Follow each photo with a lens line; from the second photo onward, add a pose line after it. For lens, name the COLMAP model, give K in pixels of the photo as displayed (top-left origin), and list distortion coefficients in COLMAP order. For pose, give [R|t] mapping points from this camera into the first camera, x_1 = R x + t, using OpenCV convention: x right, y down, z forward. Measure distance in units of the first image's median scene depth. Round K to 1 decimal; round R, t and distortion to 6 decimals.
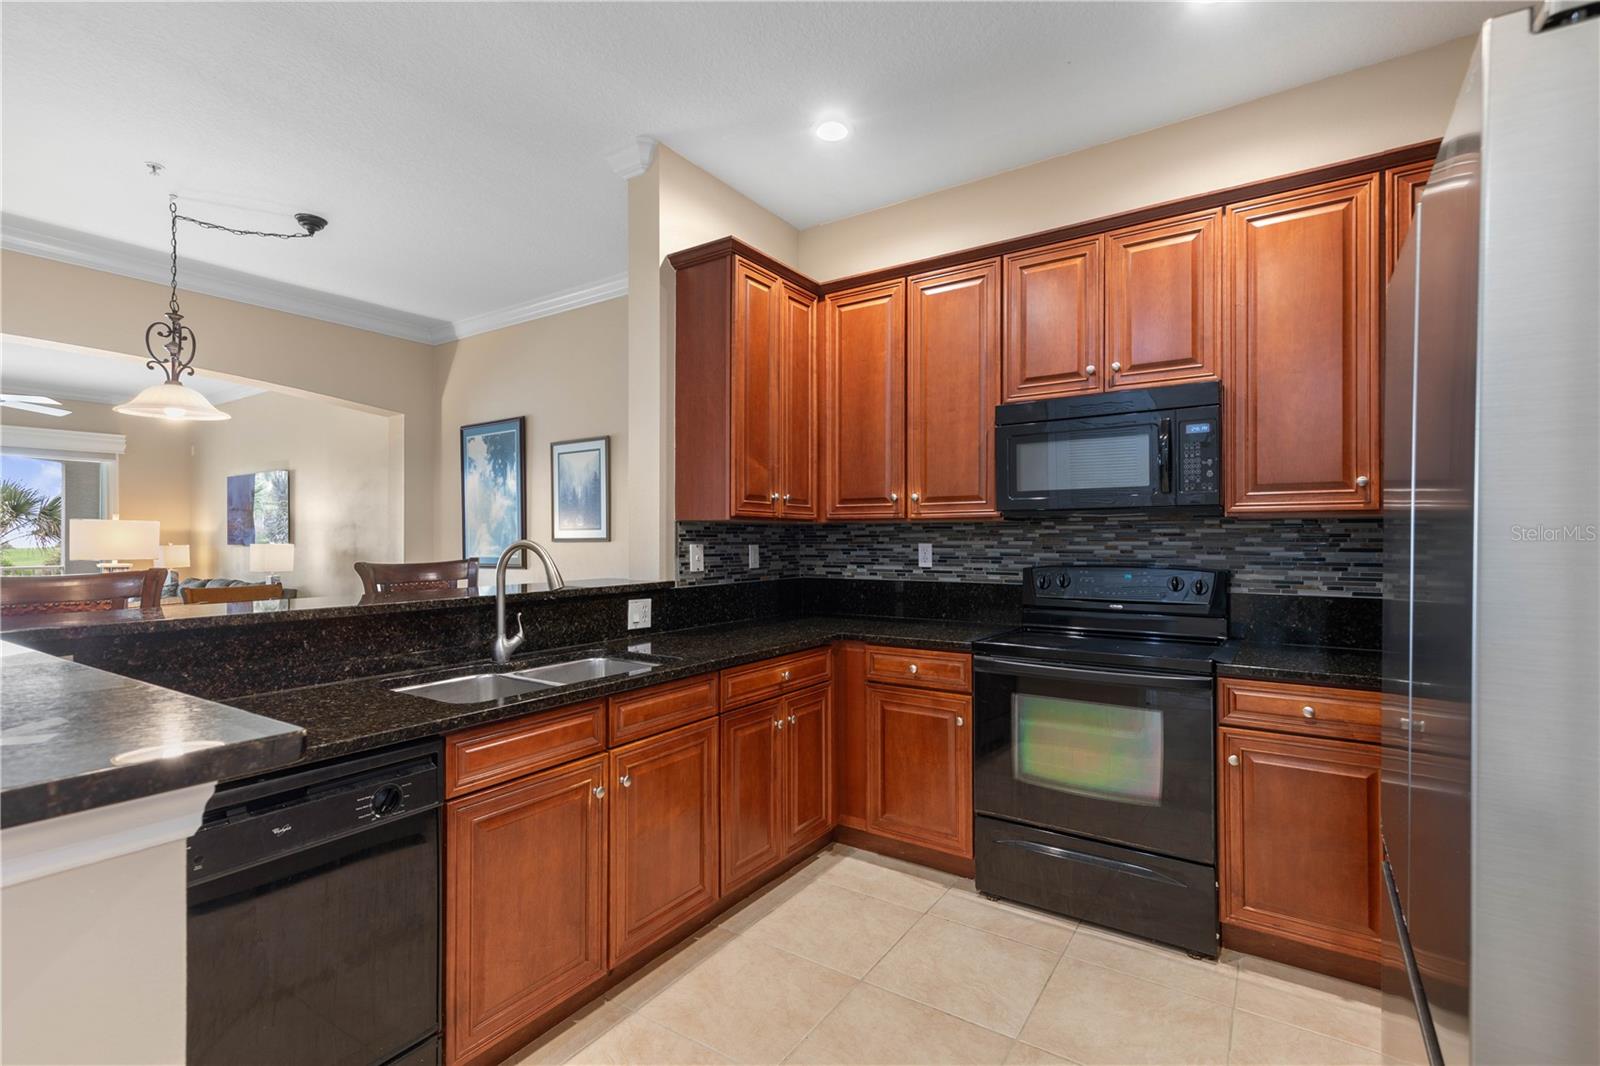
lens RADIAL K [[722.1, 0, 801.0], [0, 722.1, 538.4], [0, 0, 1]] dist [0.009191, -0.000873]
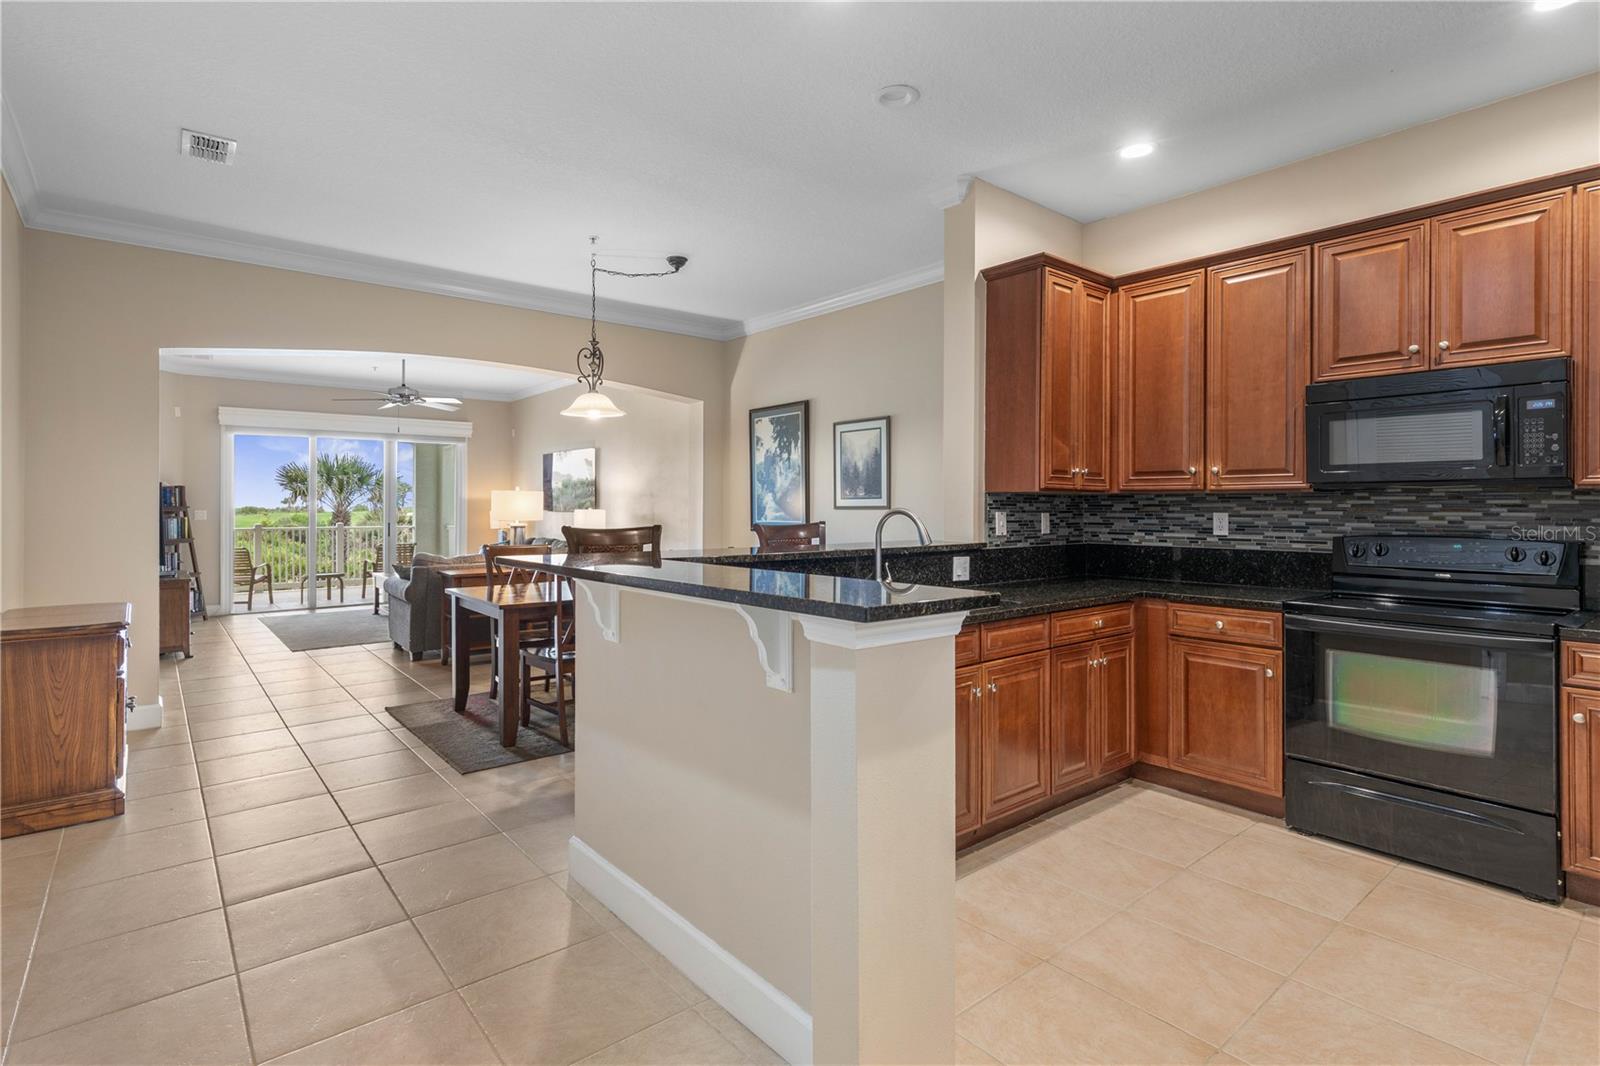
lens RADIAL K [[772.6, 0, 752.6], [0, 772.6, 505.0], [0, 0, 1]] dist [0.009976, -0.001643]
pose [[0.951353, 0.003947, -0.308078, -0.145407], [-0.004298, 0.999991, -0.000460, -0.001072], [0.308073, 0.001762, 0.951361, -0.326885]]
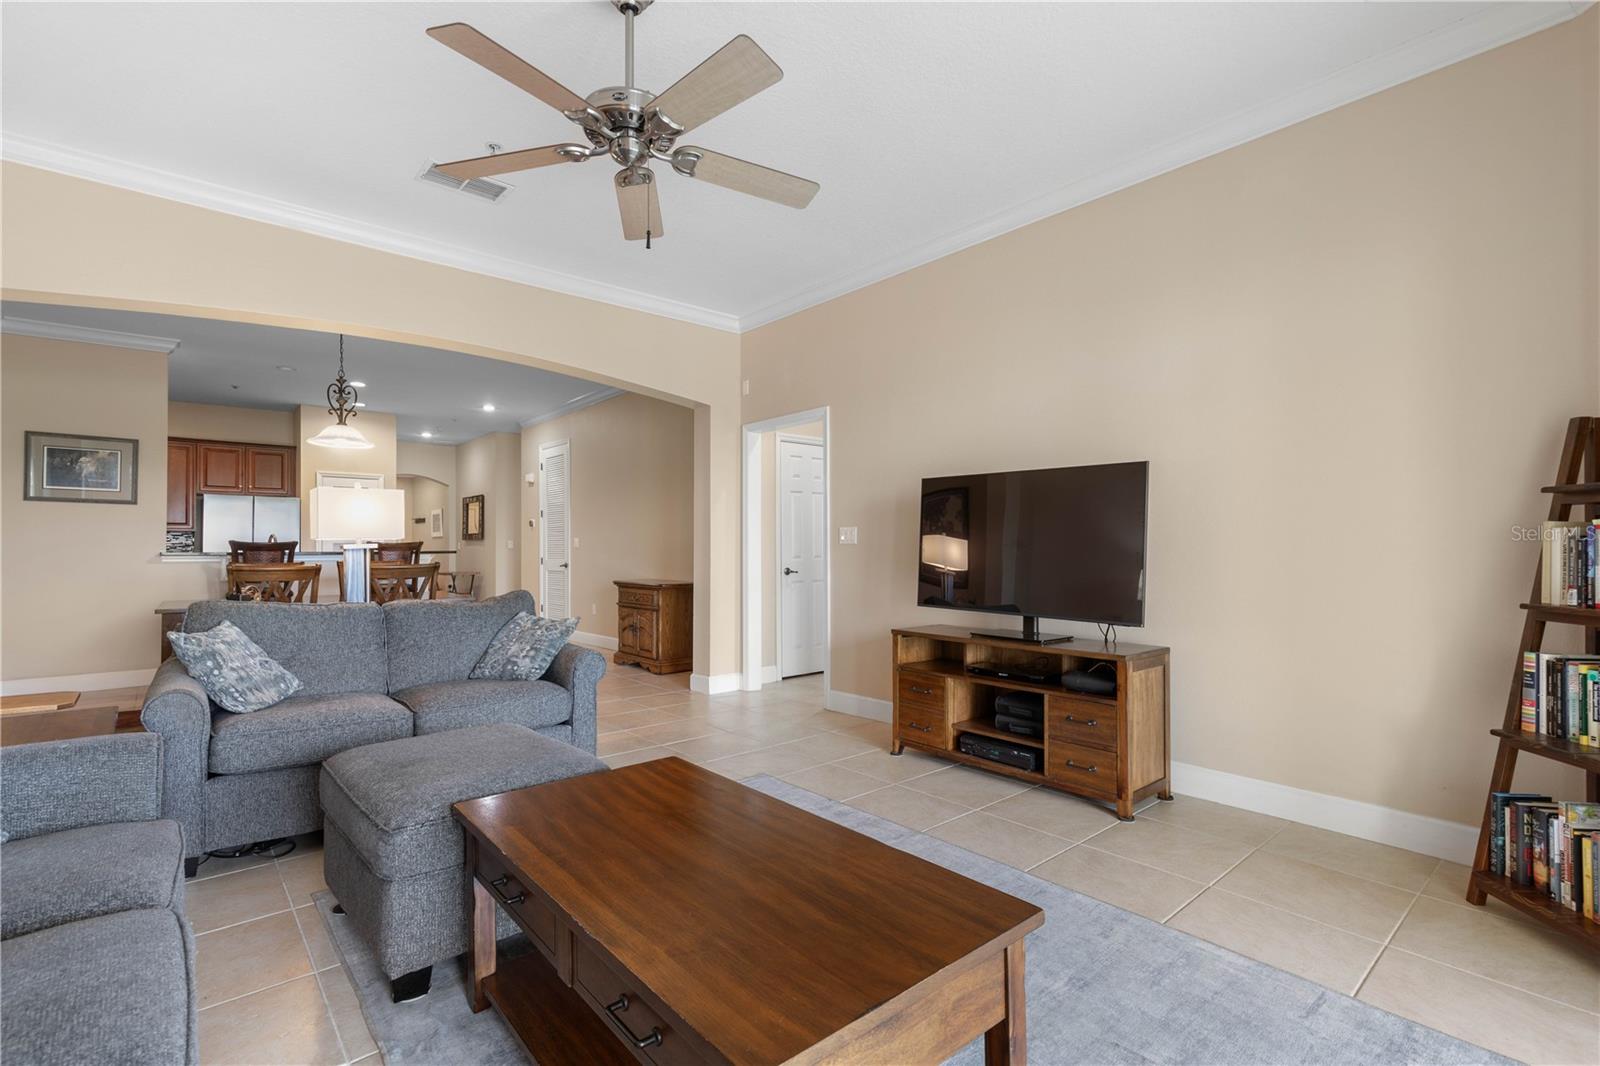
lens RADIAL K [[726.3, 0, 800.5], [0, 726.3, 544.1], [0, 0, 1]] dist [0.011992, -0.000669]
pose [[-0.965918, 0.011751, 0.258581, -2.471463], [0.011016, 0.999930, -0.004291, 0.064840], [-0.258613, -0.001297, -0.965980, 2.519777]]
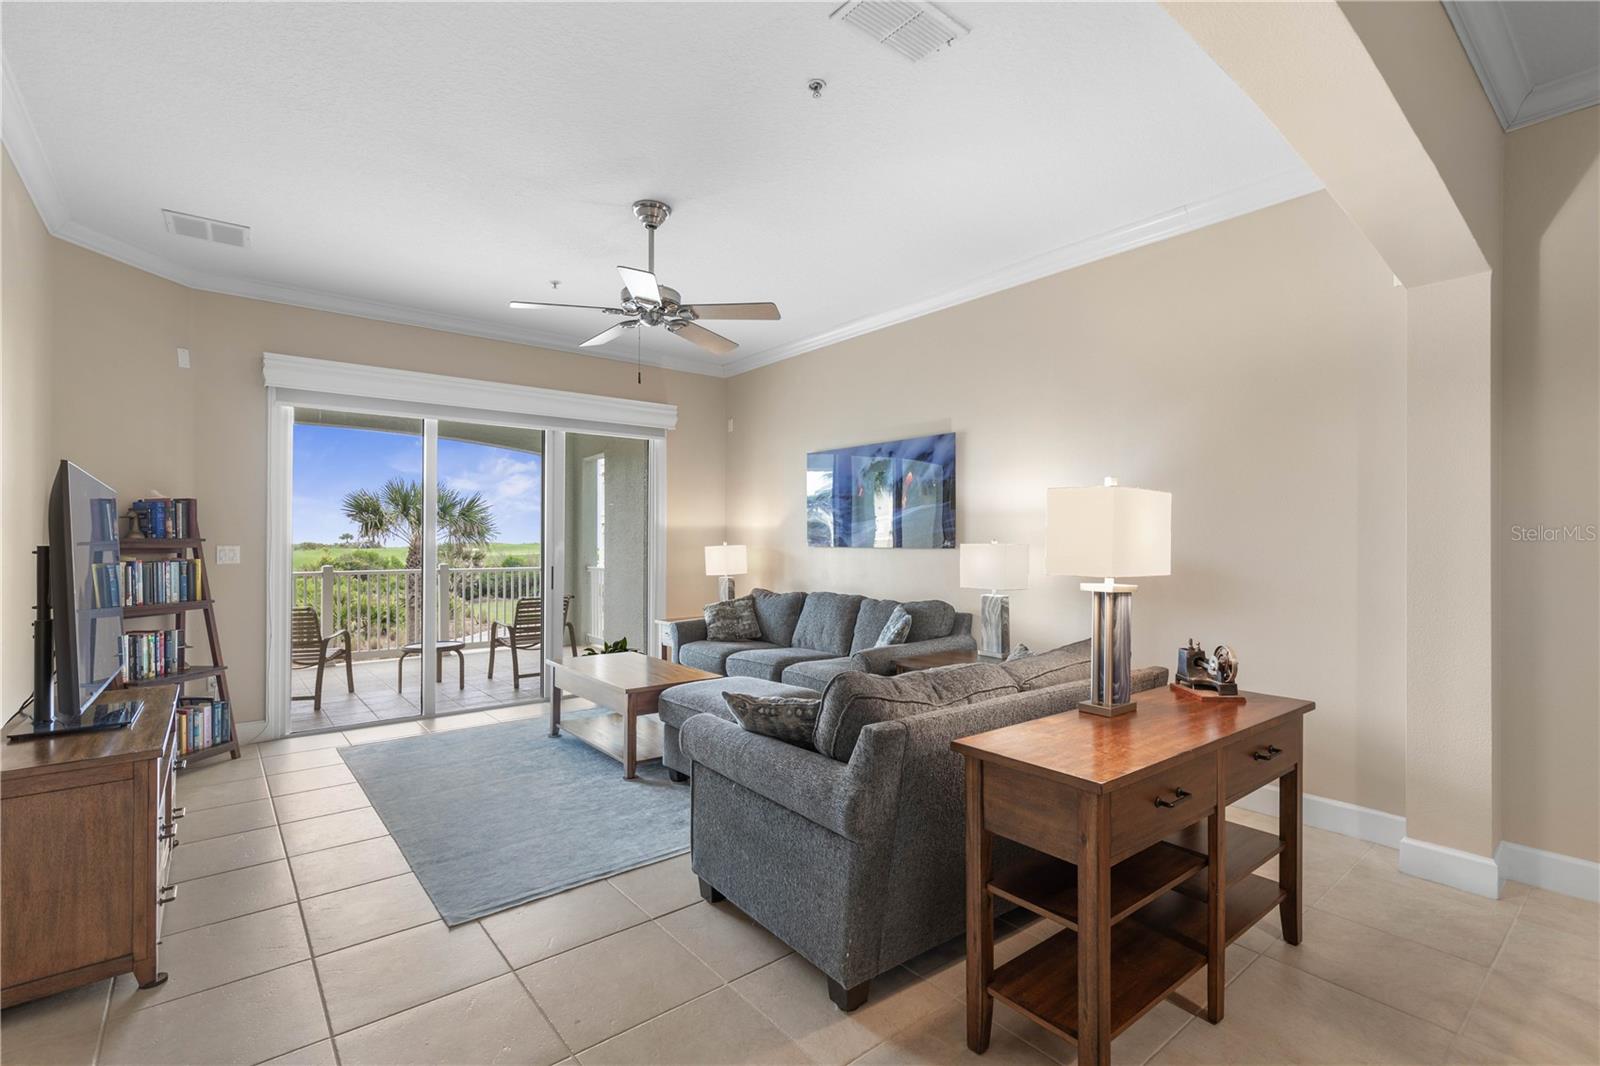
lens RADIAL K [[726.3, 0, 800.5], [0, 726.3, 544.1], [0, 0, 1]] dist [0.011992, -0.000669]
pose [[0.956957, 0.005754, -0.290174, -1.522505], [-0.004989, 0.999982, 0.003376, 0.012540], [0.290188, -0.001783, 0.956968, 0.761424]]
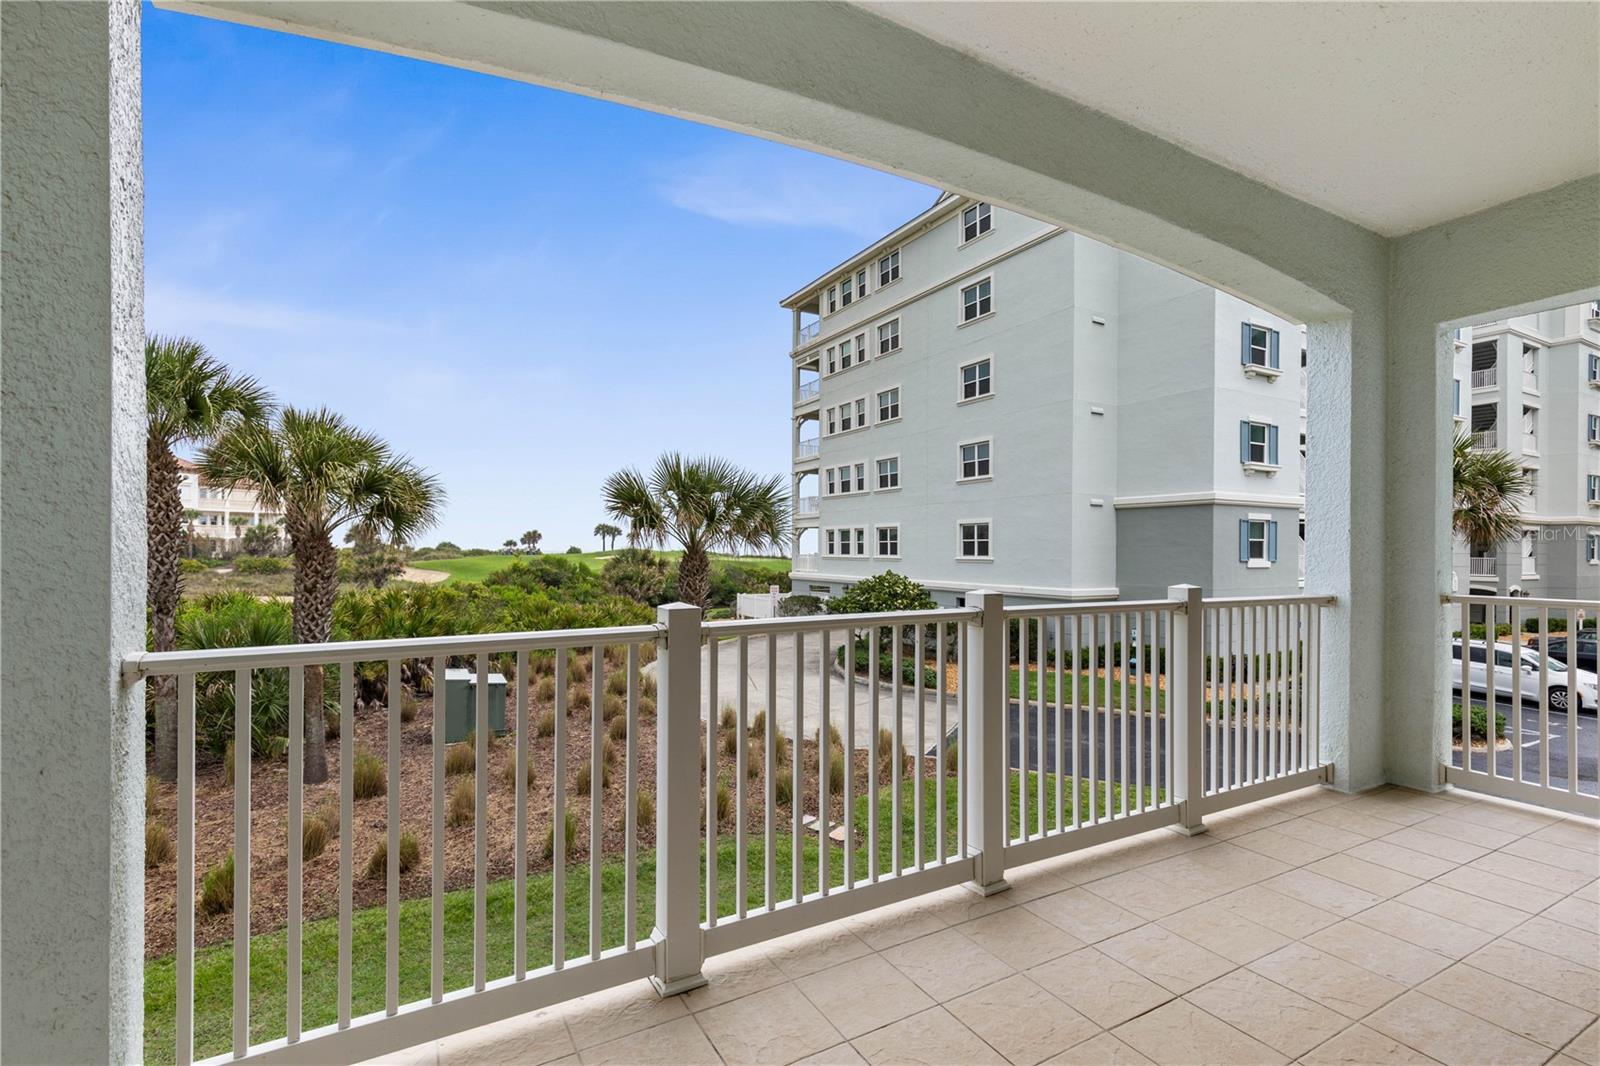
lens RADIAL K [[742.5, 0, 818.5], [0, 742.5, 551.5], [0, 0, 1]] dist [0.001321, -0.001209]
pose [[0.900944, 0.007743, -0.433865, -3.721314], [-0.006669, 0.999970, 0.003998, 0.046305], [0.433883, -0.000708, 0.900969, 1.928011]]
